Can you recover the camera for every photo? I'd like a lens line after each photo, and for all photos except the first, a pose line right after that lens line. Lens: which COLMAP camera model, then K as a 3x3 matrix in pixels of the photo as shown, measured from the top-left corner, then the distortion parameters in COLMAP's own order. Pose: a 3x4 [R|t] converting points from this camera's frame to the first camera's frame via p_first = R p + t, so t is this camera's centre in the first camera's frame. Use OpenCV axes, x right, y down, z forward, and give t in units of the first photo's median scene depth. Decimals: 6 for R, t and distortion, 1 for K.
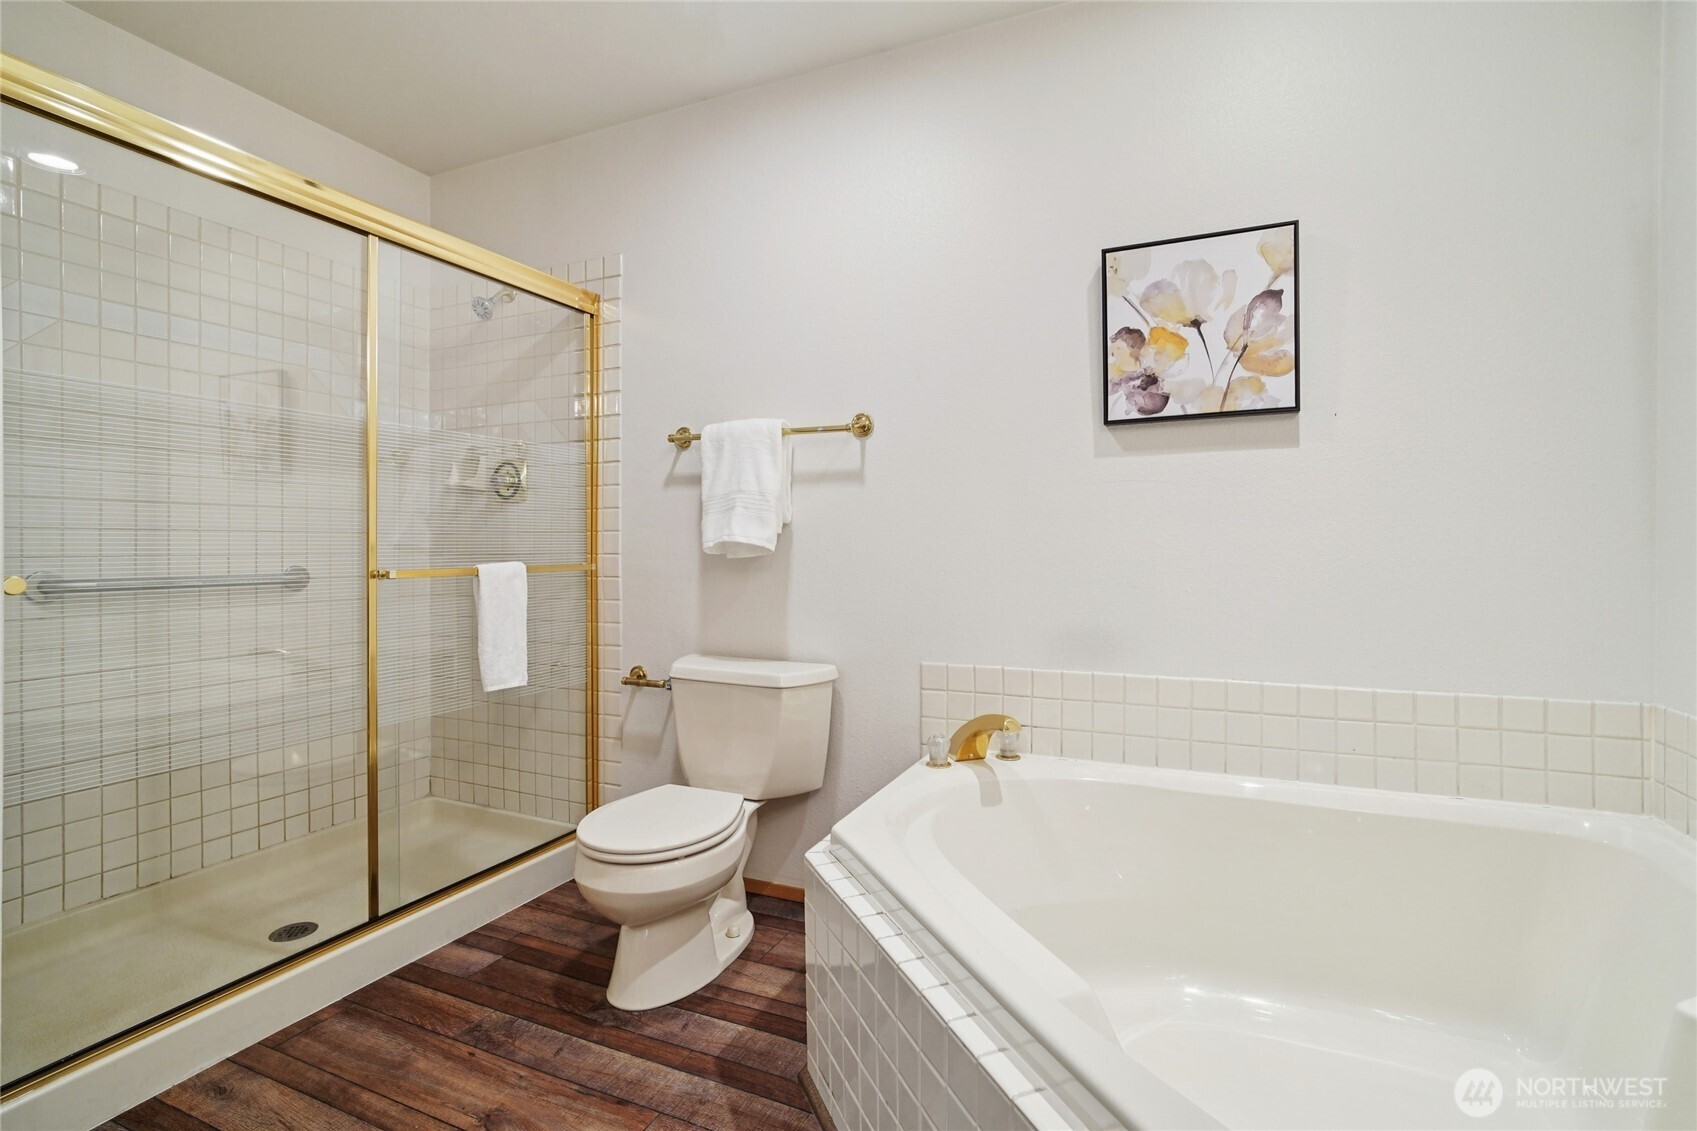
lens RADIAL K [[798.4, 0, 853.1], [0, 798.4, 548.9], [0, 0, 1]] dist [-0.011222, -0.000659]
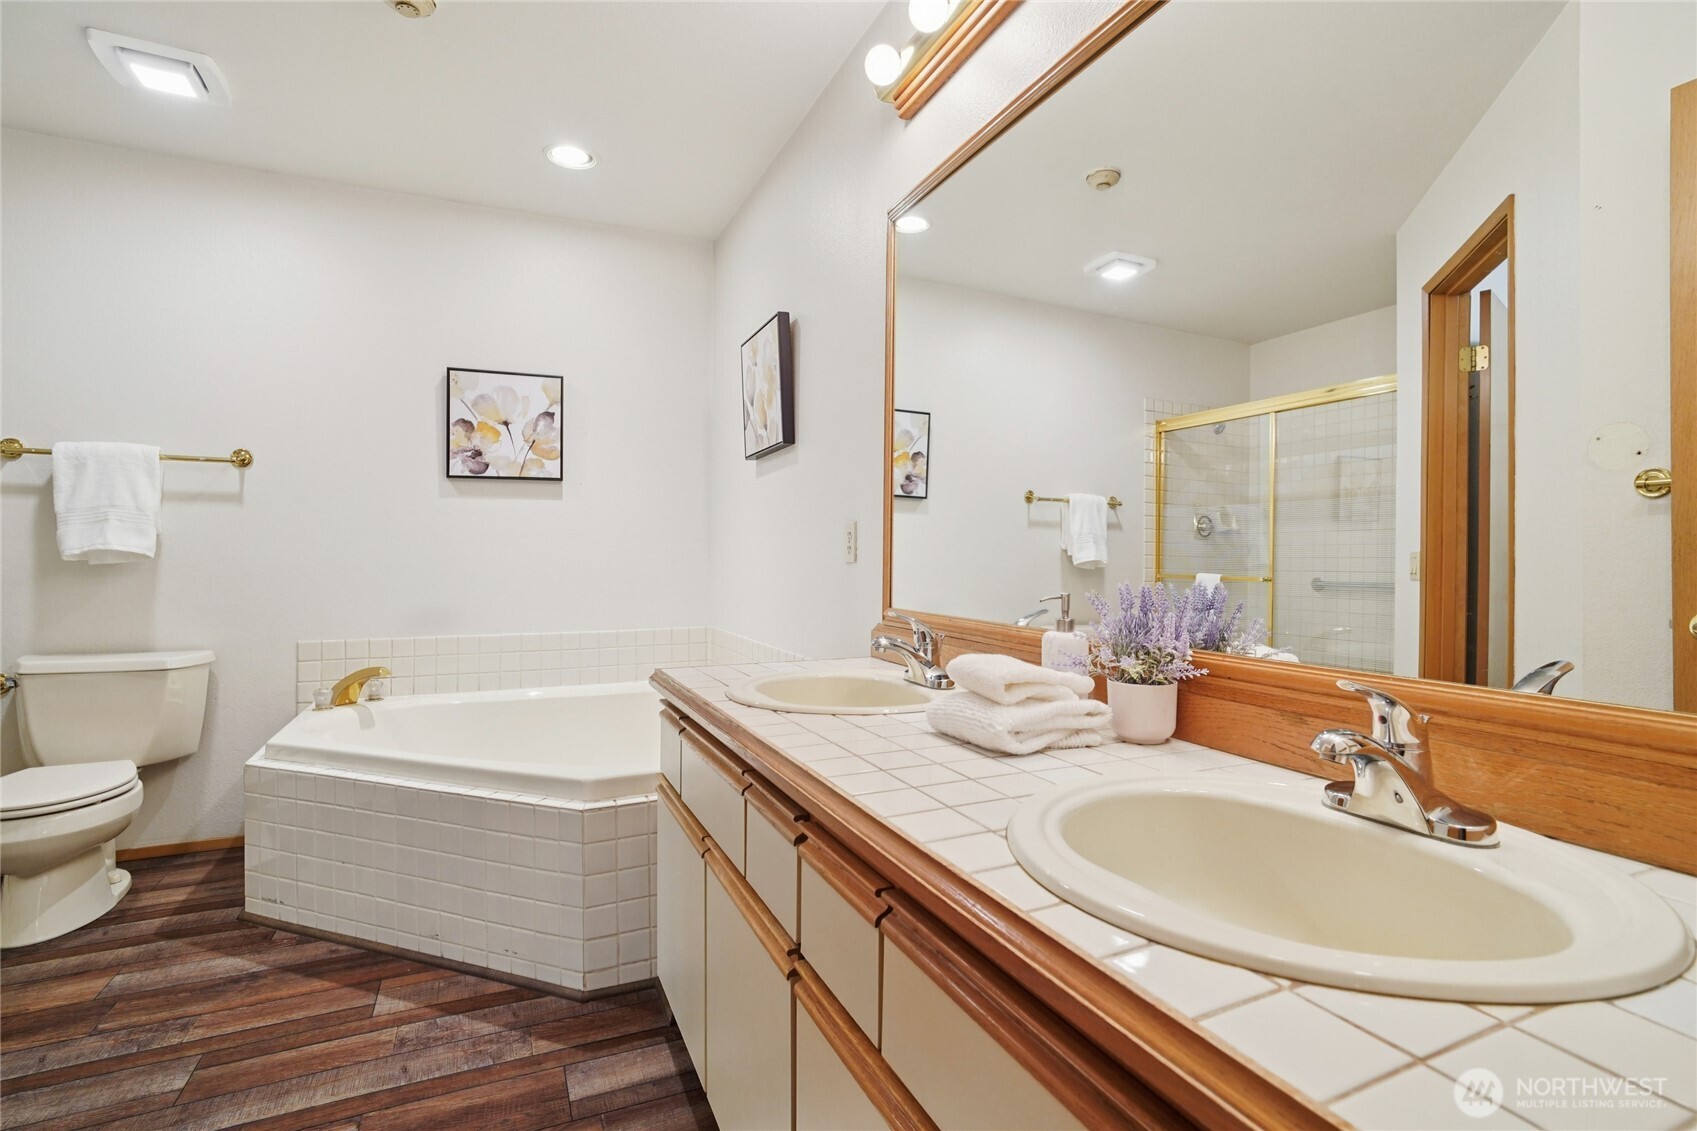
lens RADIAL K [[798.4, 0, 853.1], [0, 798.4, 548.9], [0, 0, 1]] dist [-0.011222, -0.000659]
pose [[0.666683, 0.011009, 0.745260, -0.322155], [-0.004039, 0.999930, -0.011158, -0.001580], [-0.745330, 0.004429, 0.666681, -0.649285]]
